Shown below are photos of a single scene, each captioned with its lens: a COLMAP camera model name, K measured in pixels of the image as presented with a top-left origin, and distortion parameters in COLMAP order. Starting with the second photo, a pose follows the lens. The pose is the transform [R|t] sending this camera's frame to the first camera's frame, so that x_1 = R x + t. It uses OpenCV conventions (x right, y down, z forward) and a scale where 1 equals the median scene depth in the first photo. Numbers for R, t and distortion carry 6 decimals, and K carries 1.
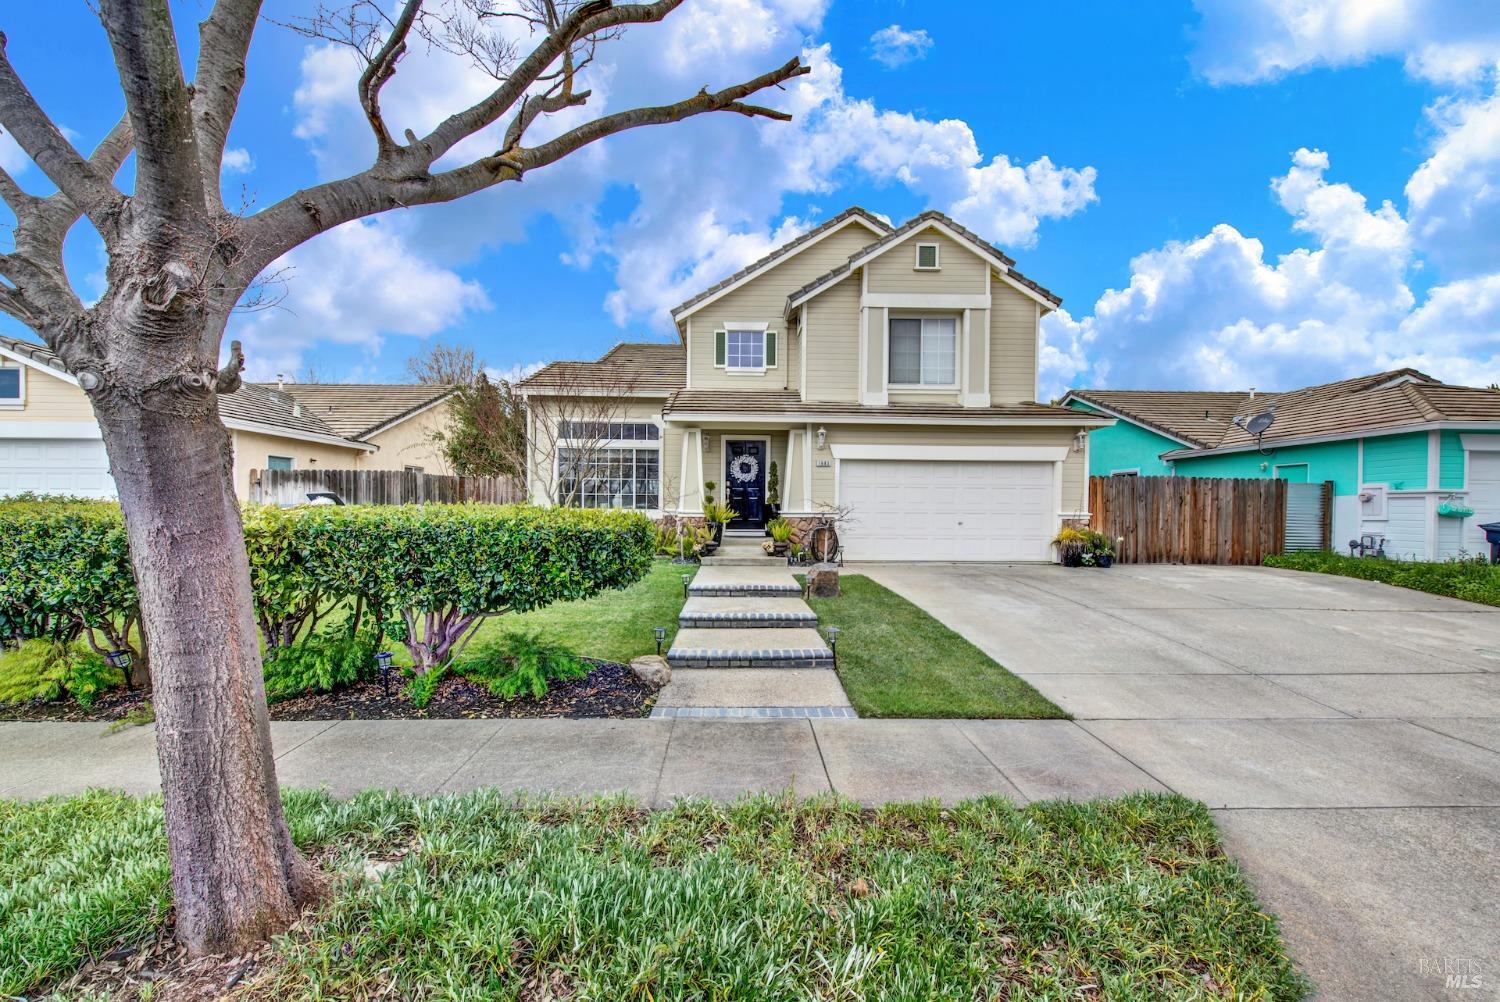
lens RADIAL K [[597.2, 0, 747.2], [0, 597.2, 513.3], [0, 0, 1]] dist [0.004836, -0.002495]
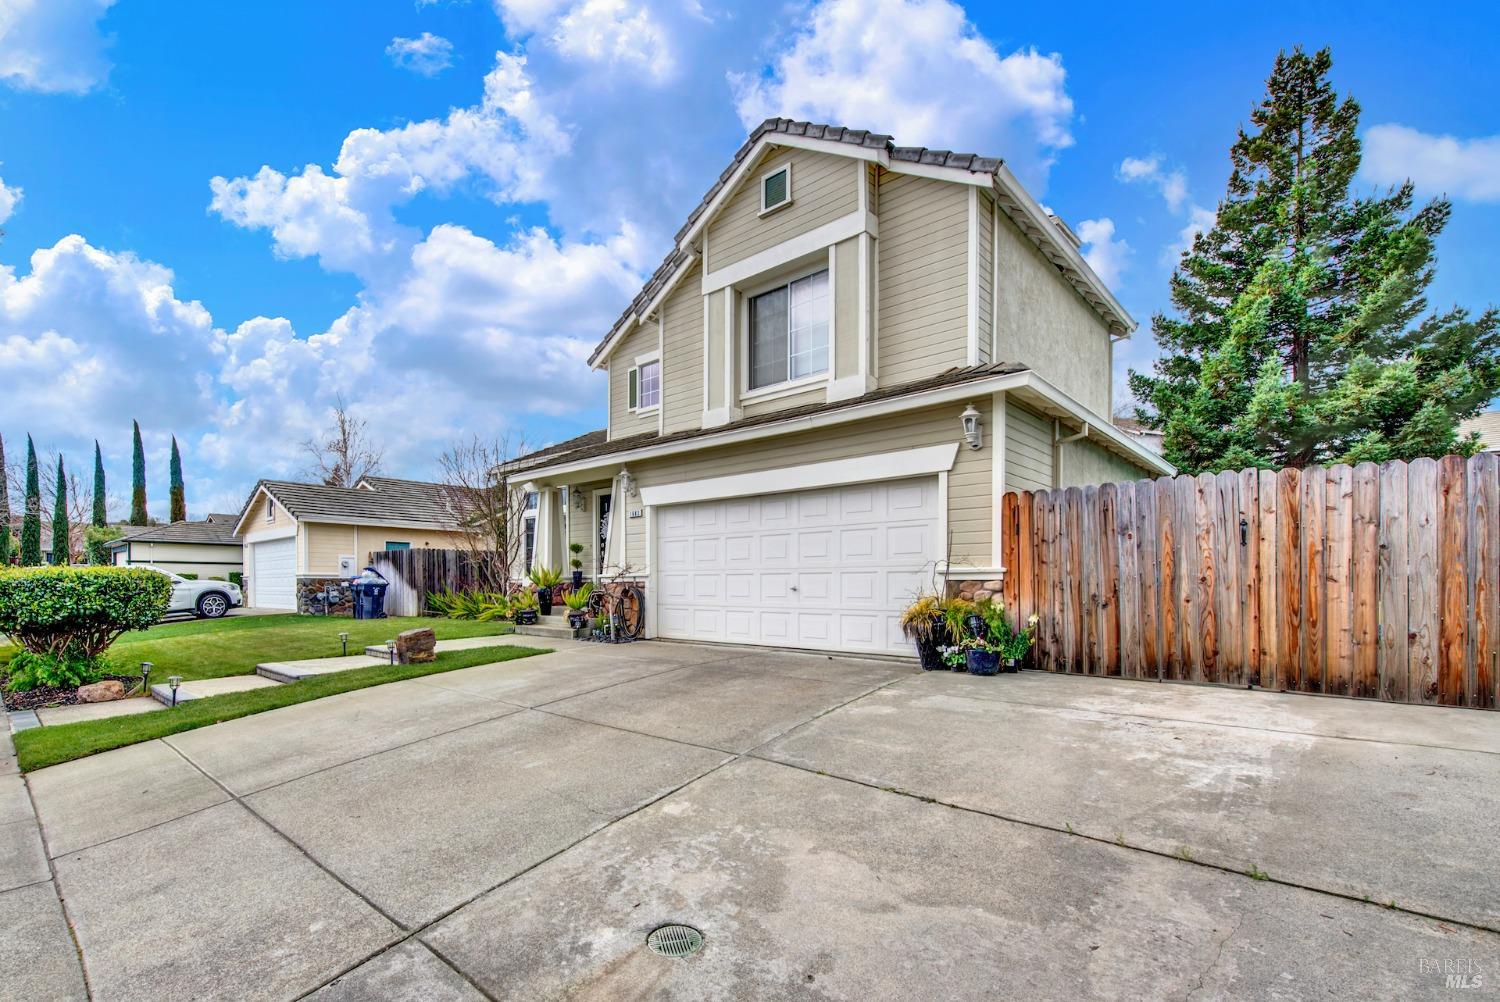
lens RADIAL K [[689.4, 0, 637.5], [0, 689.4, 590.0], [0, 0, 1]] dist [0.000499, -0.000628]
pose [[0.676362, -0.002909, -0.736563, 0.764854], [-0.001230, 0.999986, -0.005078, 0.021105], [0.736568, 0.004341, 0.676349, 0.369264]]
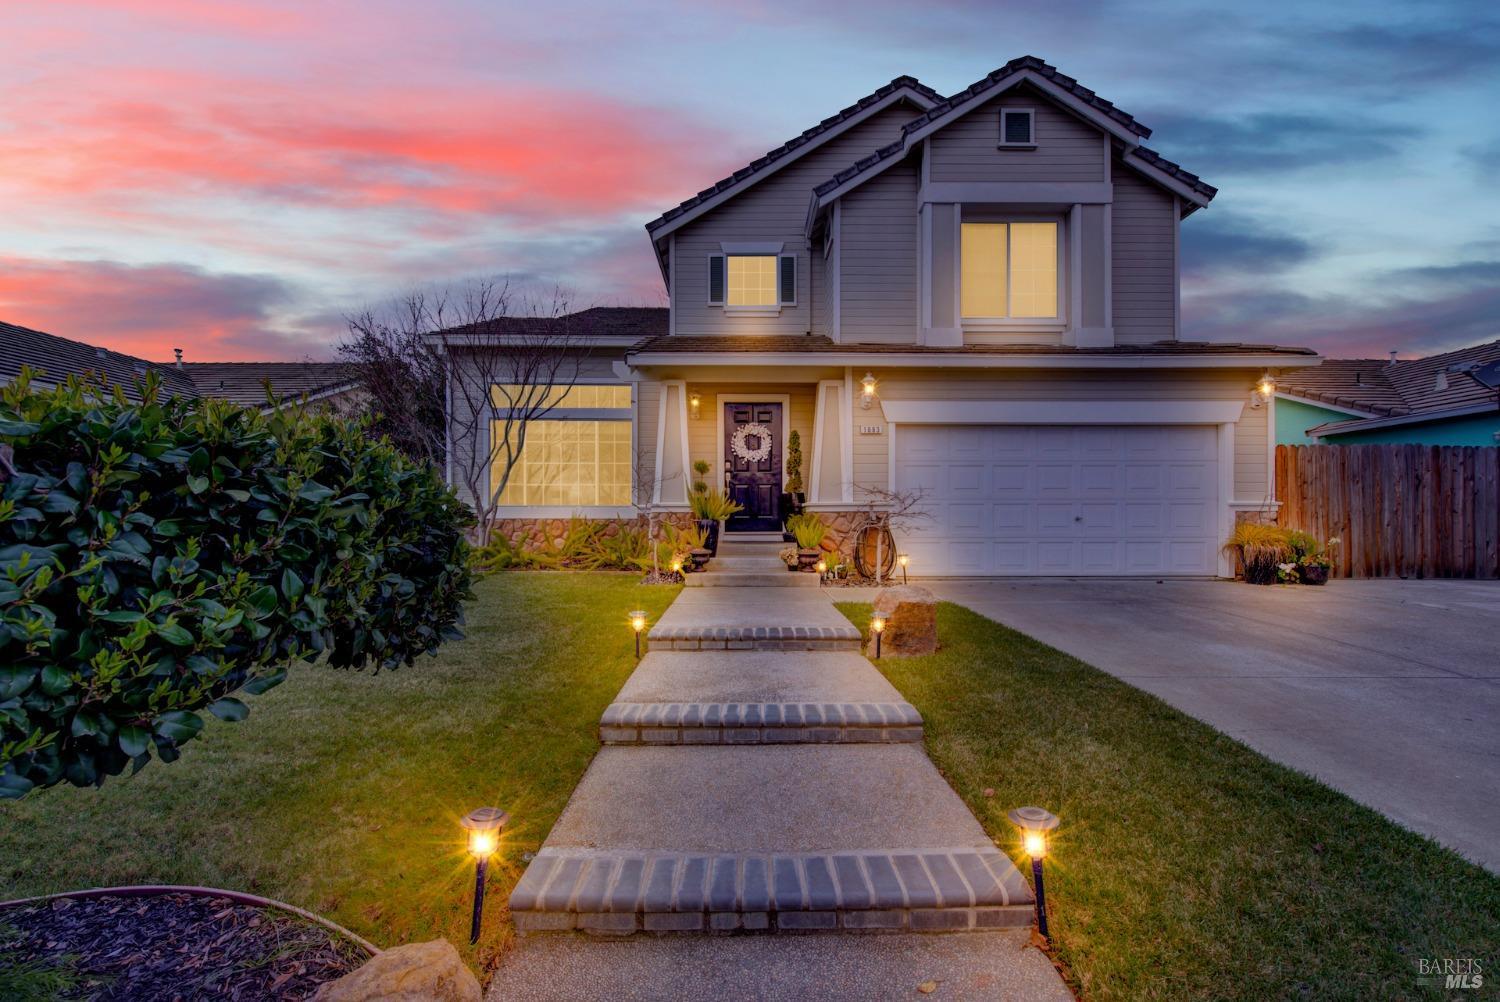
lens RADIAL K [[597.2, 0, 747.2], [0, 597.2, 513.3], [0, 0, 1]] dist [0.004836, -0.002495]
pose [[0.999864, -0.008901, -0.013878, -0.000831], [0.008643, 0.999792, -0.018478, 0.019041], [0.014040, 0.018356, 0.999733, 0.323436]]
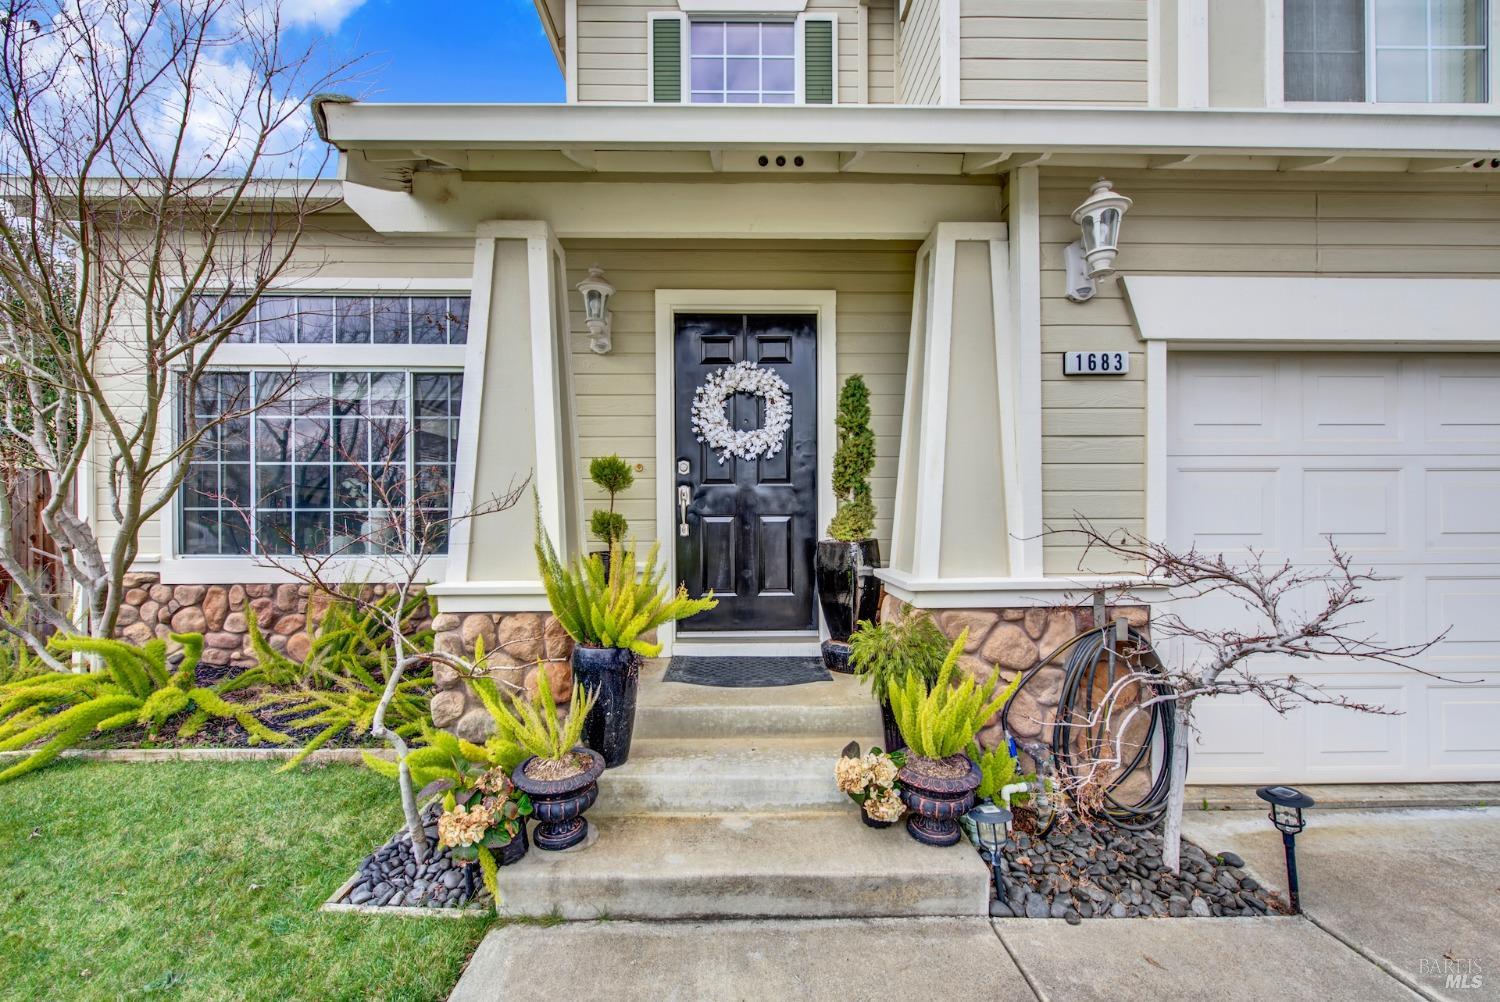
lens RADIAL K [[597.2, 0, 747.2], [0, 597.2, 513.3], [0, 0, 1]] dist [0.004836, -0.002495]
pose [[0.999865, -0.012605, -0.010507, 0.000213], [0.012489, 0.999862, -0.010947, -0.025707], [0.010644, 0.010815, 0.999885, 0.742892]]
